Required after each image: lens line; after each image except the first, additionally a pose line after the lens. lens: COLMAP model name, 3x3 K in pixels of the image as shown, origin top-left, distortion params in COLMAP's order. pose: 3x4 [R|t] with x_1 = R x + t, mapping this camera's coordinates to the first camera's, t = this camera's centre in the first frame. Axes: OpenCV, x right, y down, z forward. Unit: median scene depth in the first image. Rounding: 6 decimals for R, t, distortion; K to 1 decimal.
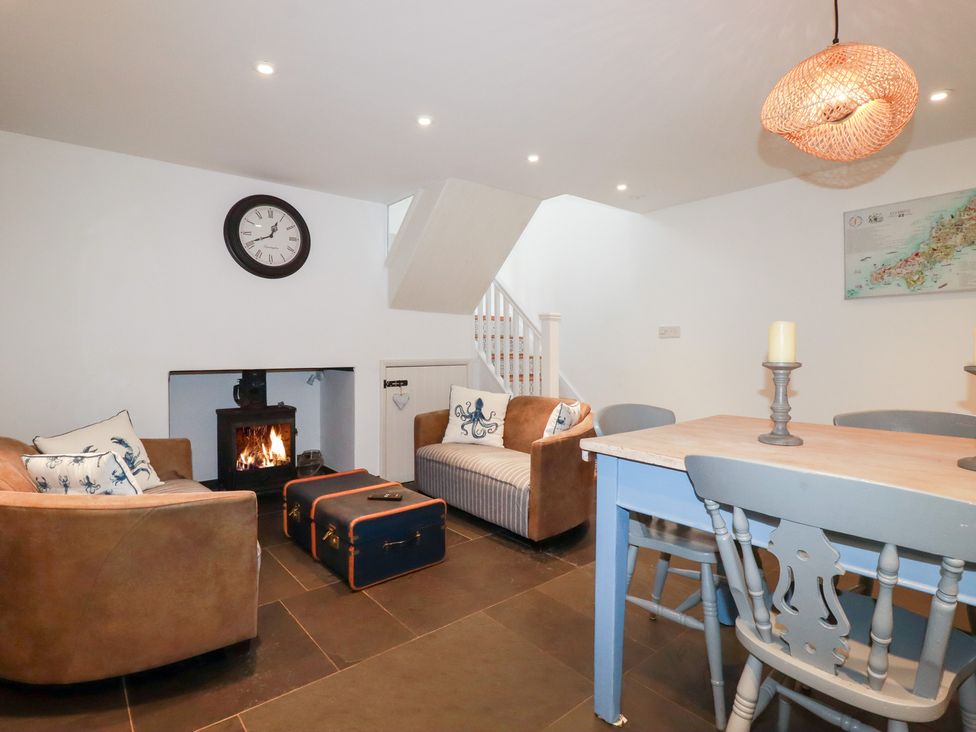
lens RADIAL K [[501.2, 0, 486.5], [0, 501.2, 361.6], [0, 0, 1]] dist [-0.004526, -0.014864]
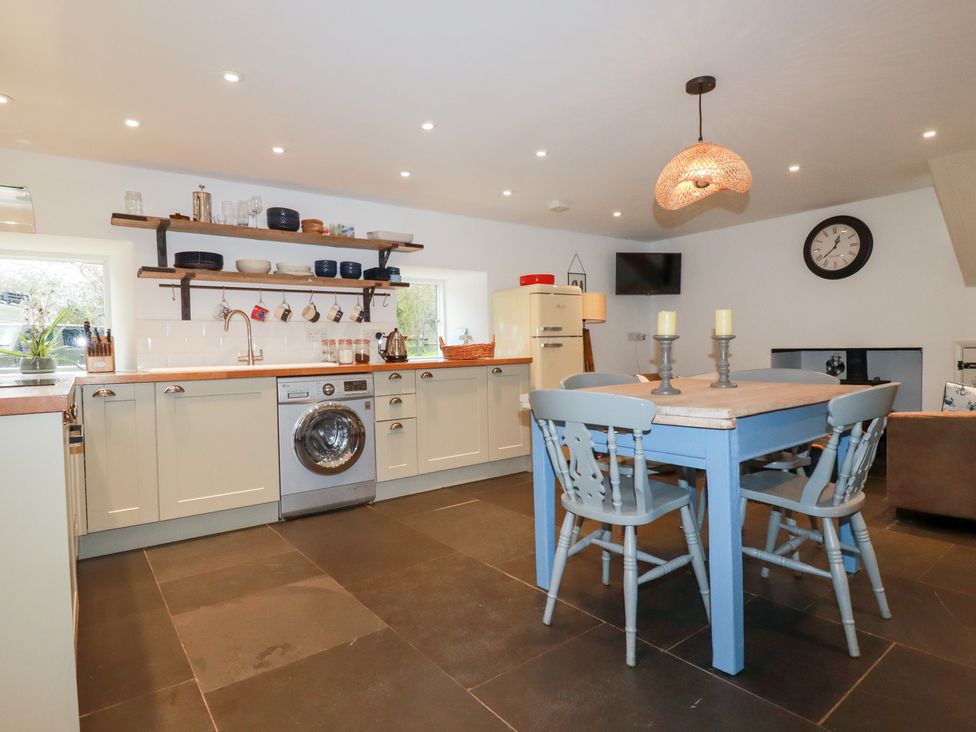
lens RADIAL K [[542.9, 0, 496.3], [0, 542.9, 364.8], [0, 0, 1]] dist [-0.003479, -0.000870]
pose [[-0.029856, 0.029780, -0.999110, 0.940536], [-0.006551, 0.999529, 0.029989, 0.019499], [0.999533, 0.007440, -0.029646, 0.139909]]
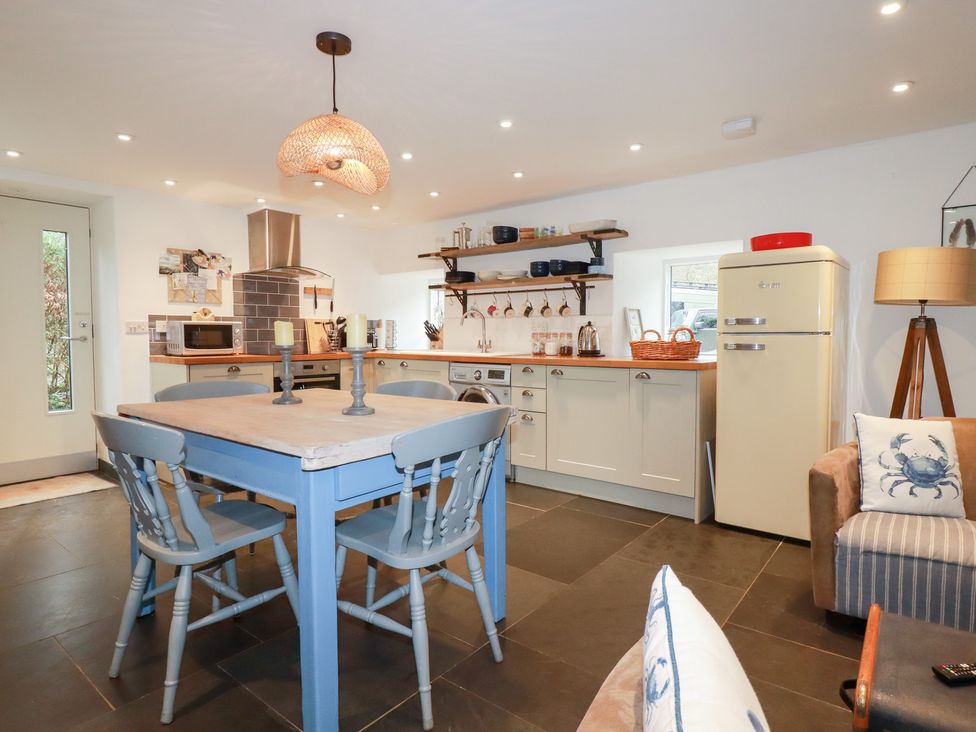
lens RADIAL K [[556.3, 0, 492.6], [0, 556.3, 364.9], [0, 0, 1]] dist [0.002720, -0.013905]
pose [[-0.978735, 0.009176, -0.204923, 0.221771], [-0.008377, 0.996378, 0.084625, -0.028881], [0.204957, 0.084542, -0.975113, 0.968658]]
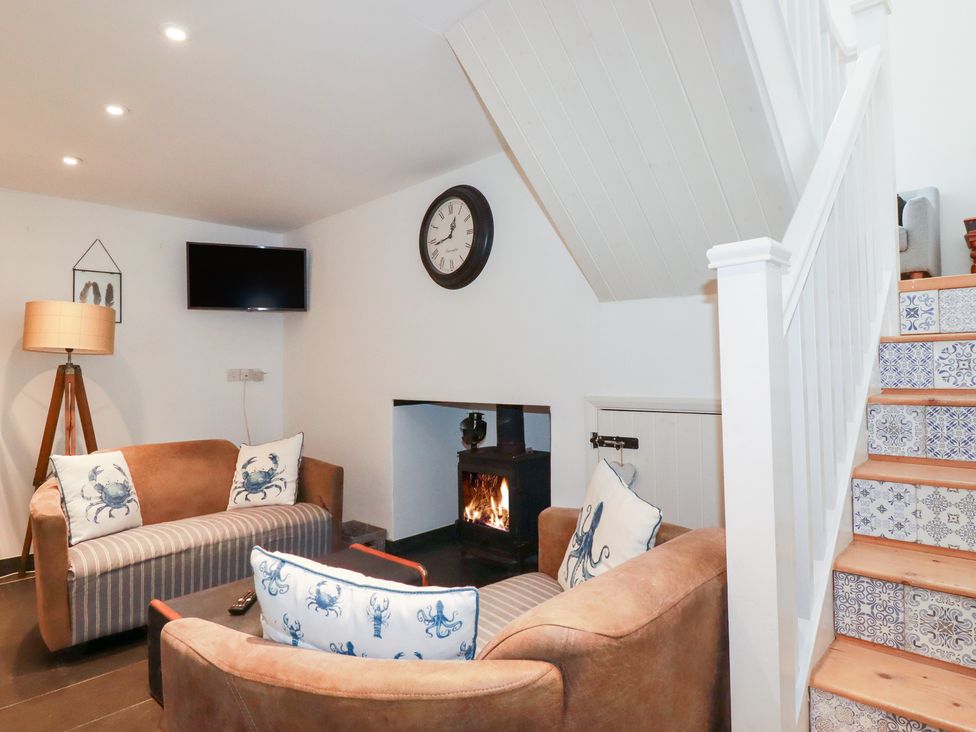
lens RADIAL K [[556.3, 0, 492.6], [0, 556.3, 364.9], [0, 0, 1]] dist [0.002720, -0.013905]
pose [[0.139628, -0.017555, -0.990048, 0.417200], [-0.014306, 0.999703, -0.019744, -0.026084], [0.990101, 0.016921, 0.139336, 0.862943]]
